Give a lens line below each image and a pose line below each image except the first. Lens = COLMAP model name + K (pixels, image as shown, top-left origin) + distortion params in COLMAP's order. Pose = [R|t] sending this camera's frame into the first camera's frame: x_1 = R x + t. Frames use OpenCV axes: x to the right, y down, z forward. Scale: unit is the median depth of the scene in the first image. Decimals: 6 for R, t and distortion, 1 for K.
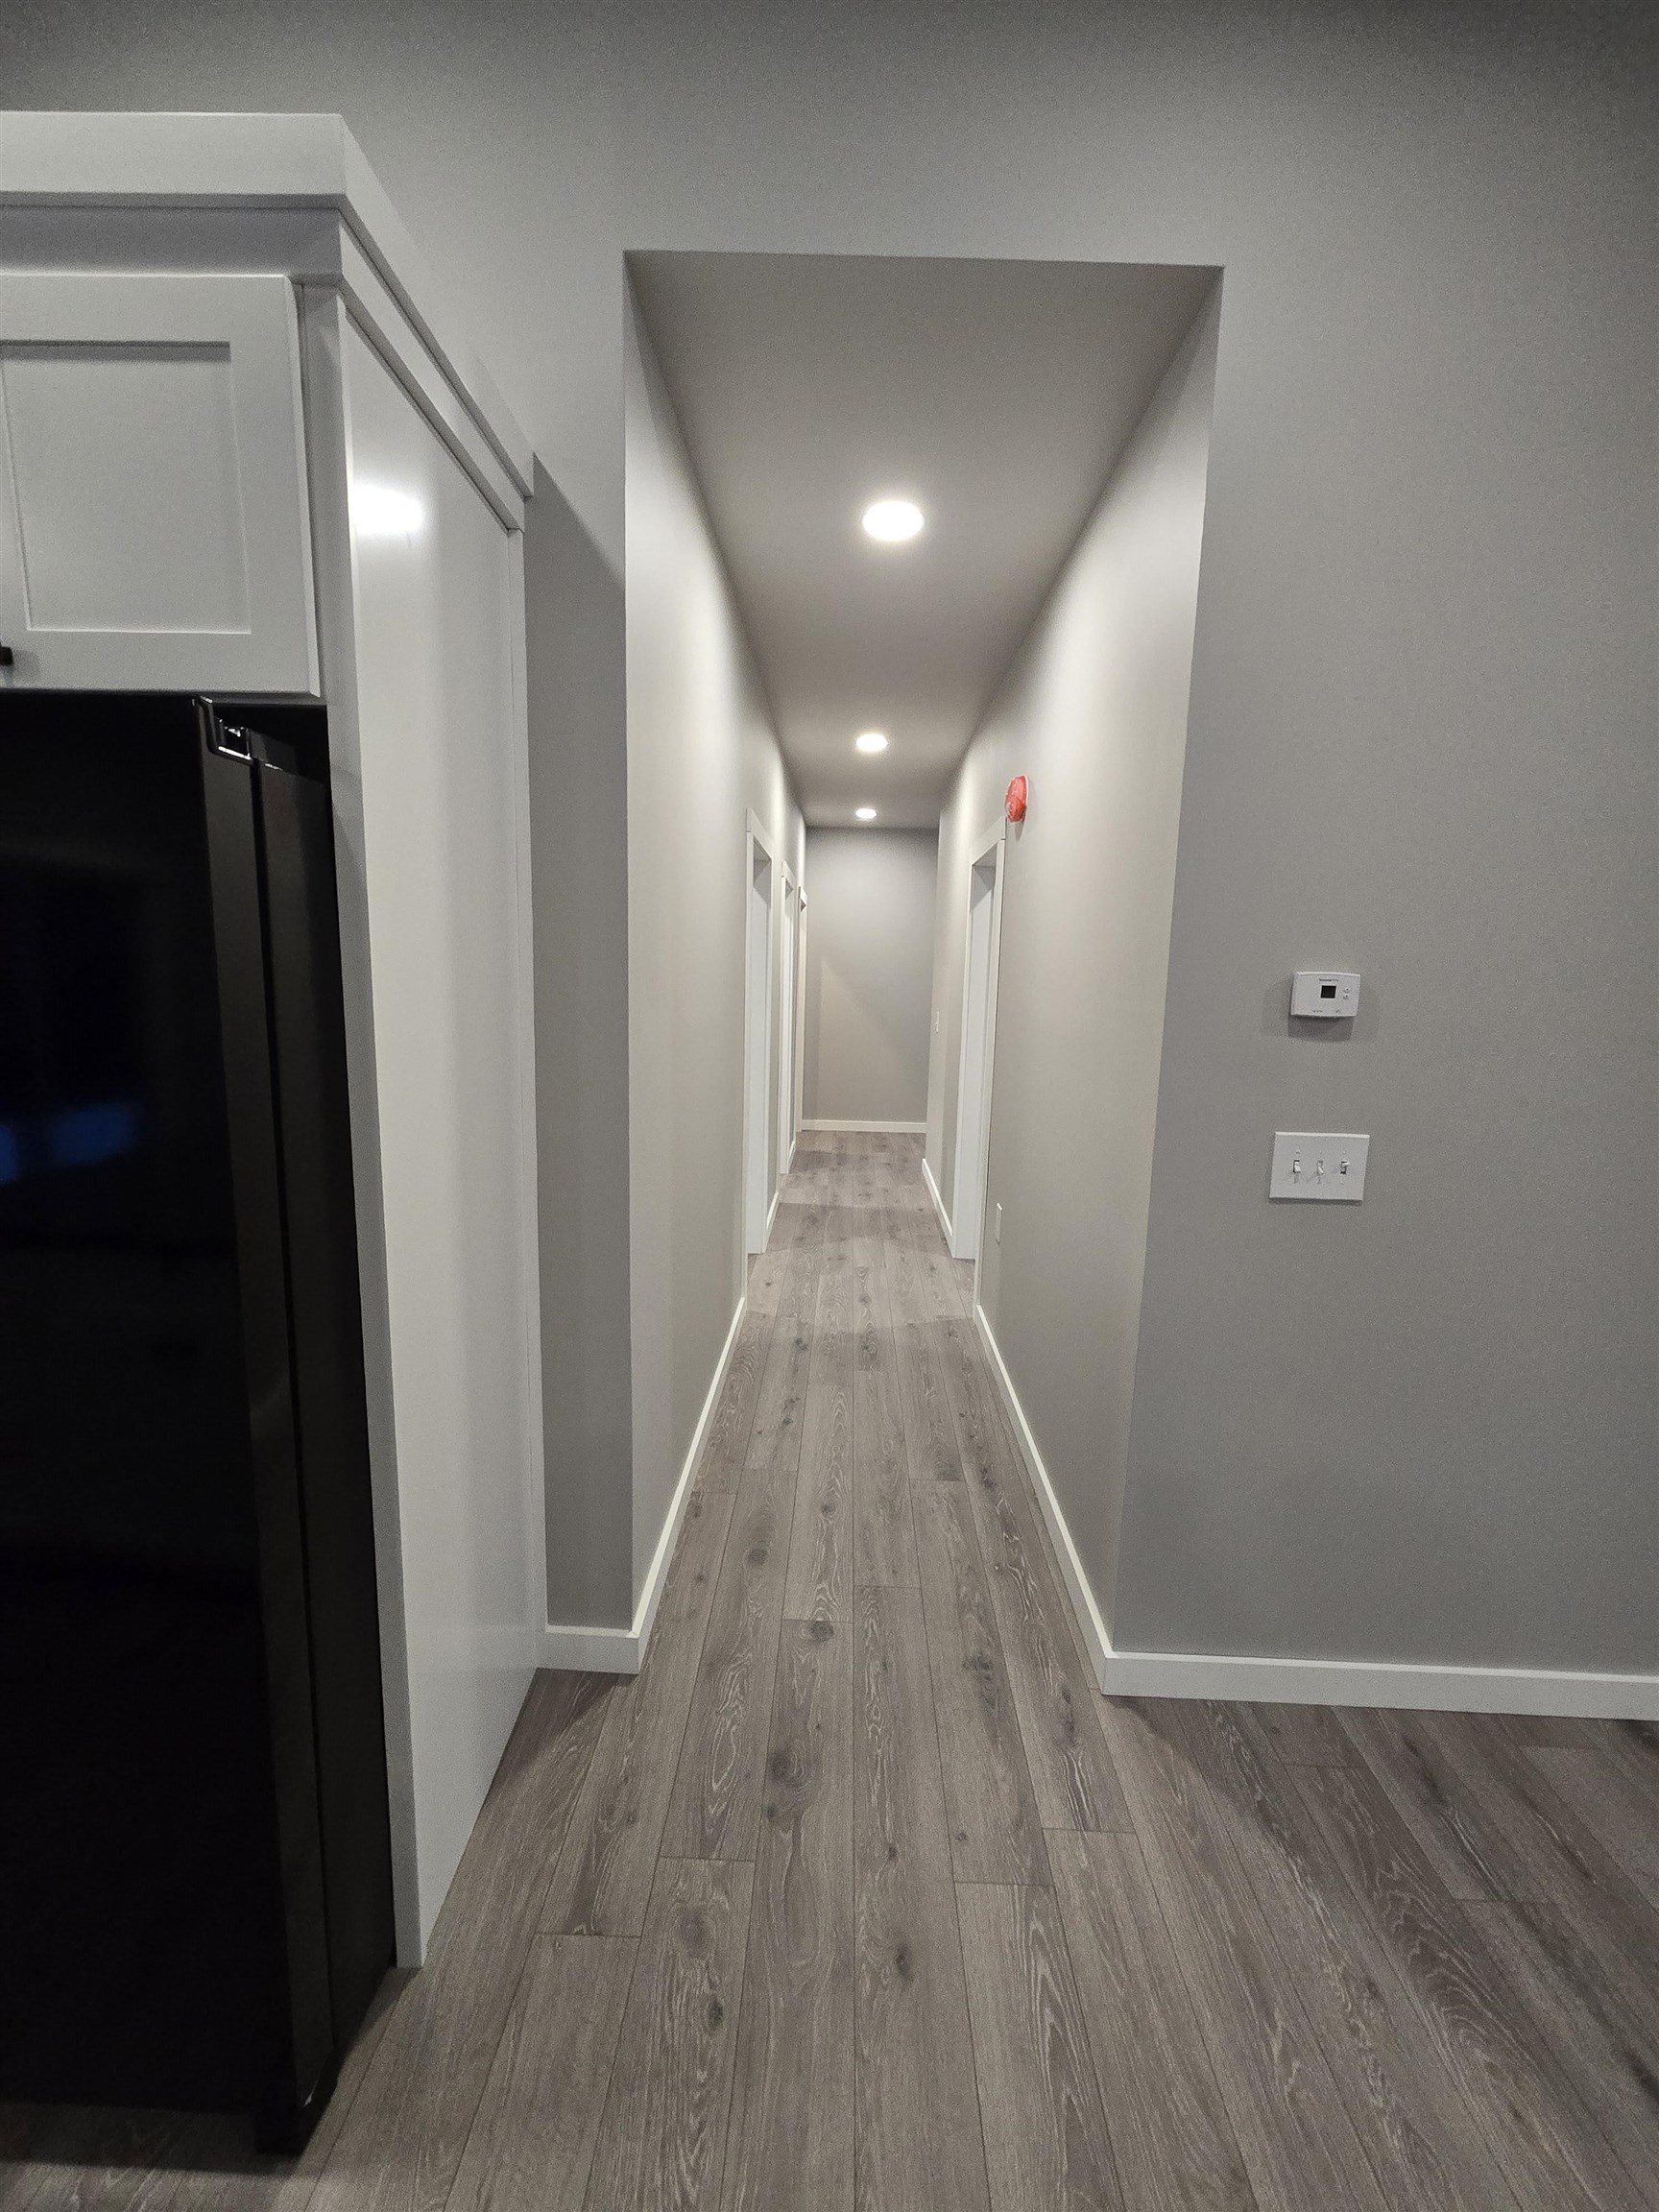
lens RADIAL K [[905.1, 0, 830.6], [0, 905.1, 1094.0], [0, 0, 1]] dist [-0.001733, 0.001294]
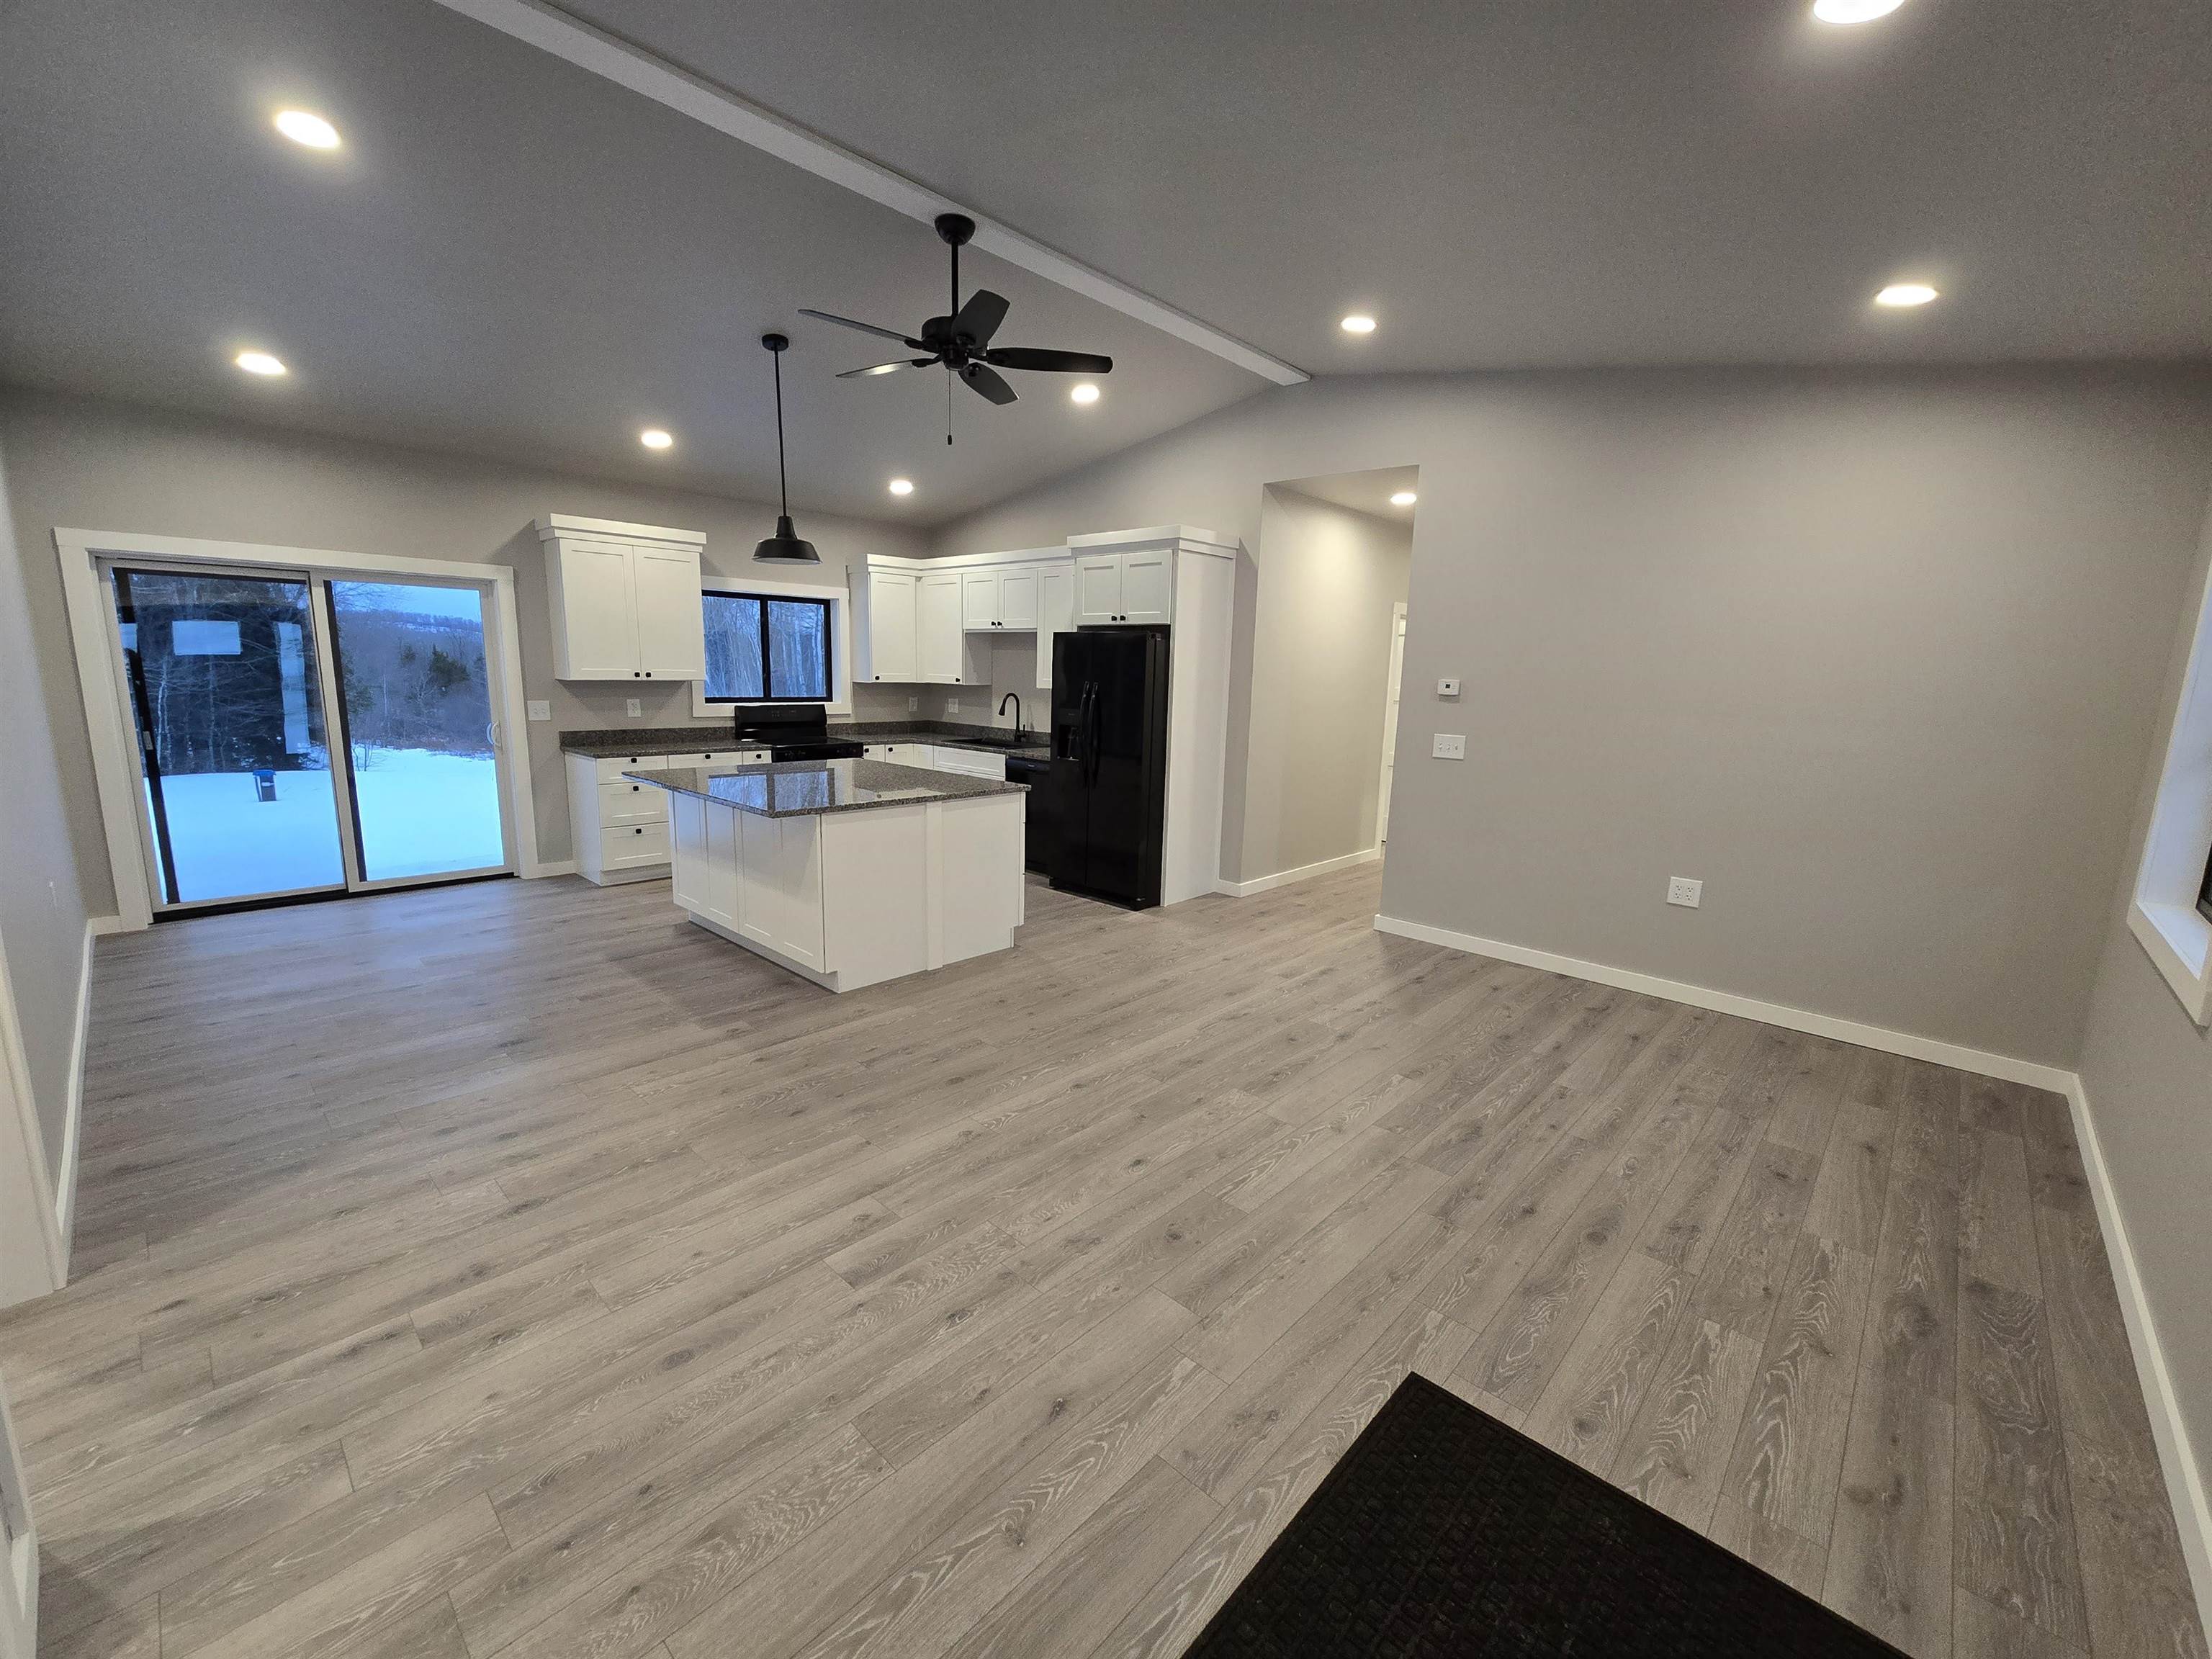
lens RADIAL K [[905.1, 0, 1099.8], [0, 905.1, 832.8], [0, 0, 1]] dist [-0.001733, 0.001294]
pose [[0.740630, 0.114897, -0.662016, 1.678055], [-0.104462, 0.992981, 0.055471, 0.312699], [0.663743, 0.028072, 0.747434, -1.923848]]
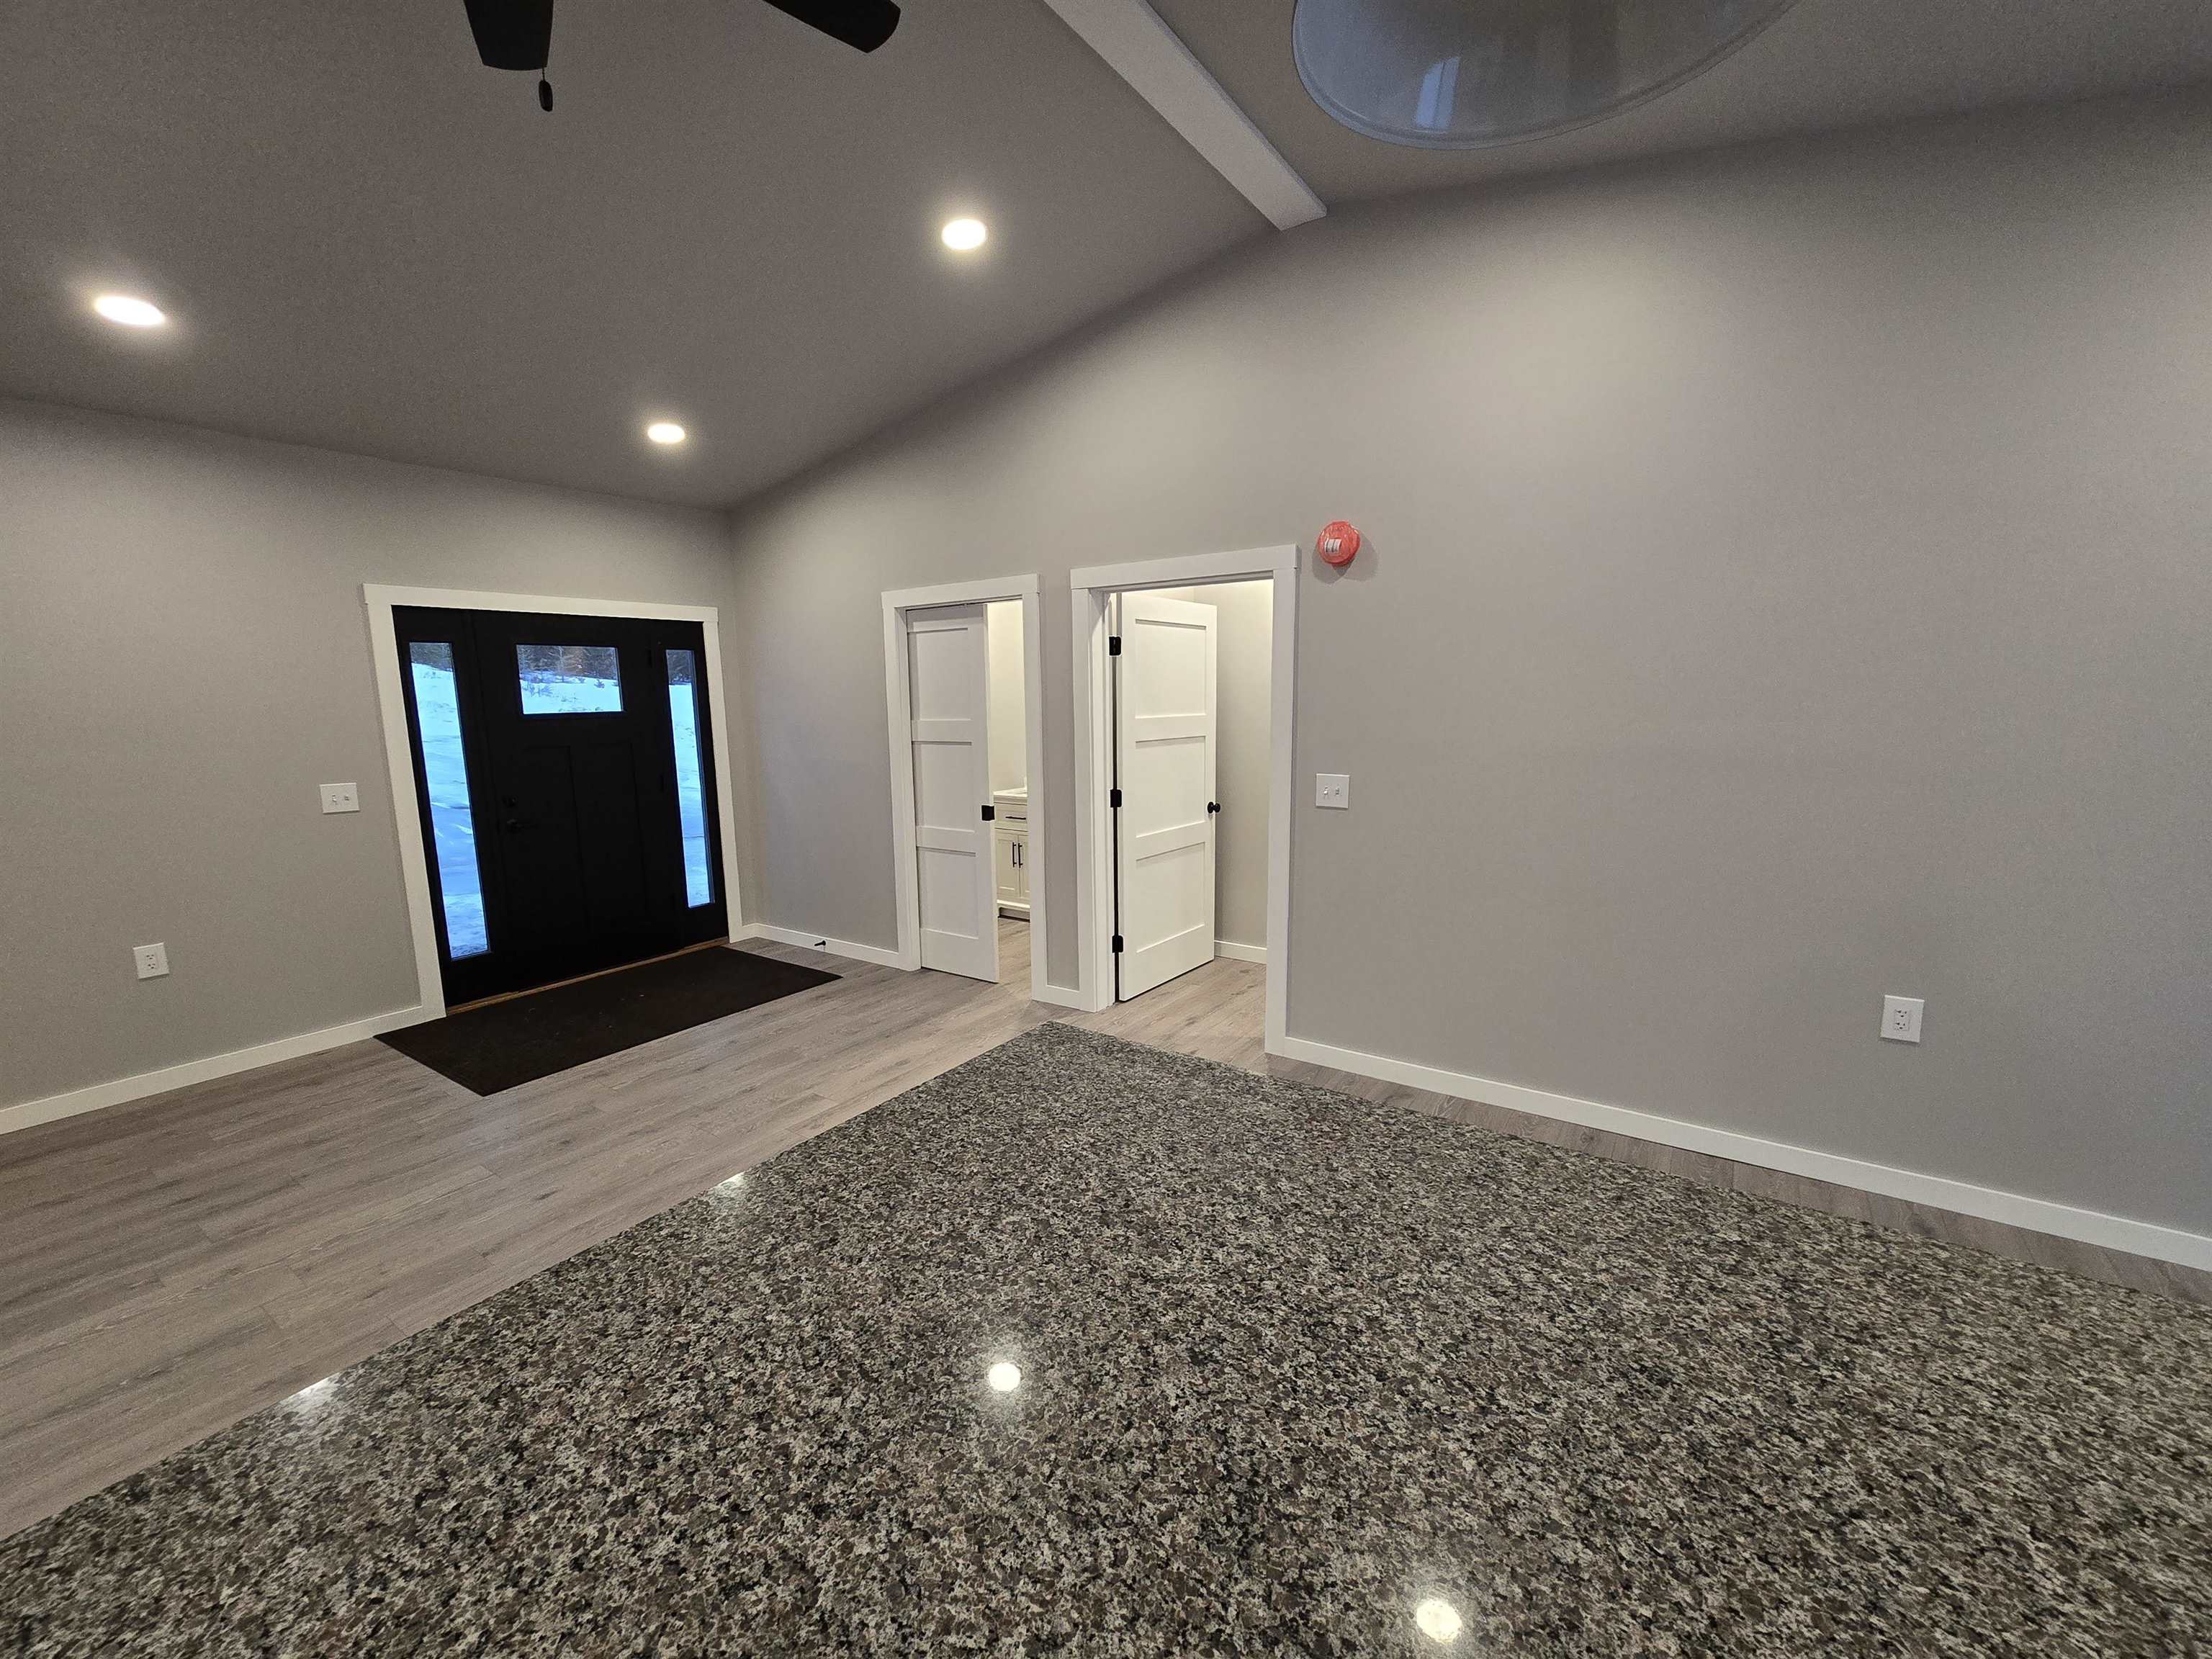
lens RADIAL K [[905.1, 0, 1100.8], [0, 905.1, 827.6], [0, 0, 1]] dist [-0.001733, 0.001294]
pose [[-0.831022, -0.097882, 0.547559, -0.961838], [0.072363, 0.957005, 0.280899, -0.041364], [-0.551512, 0.273056, -0.788210, -0.082519]]
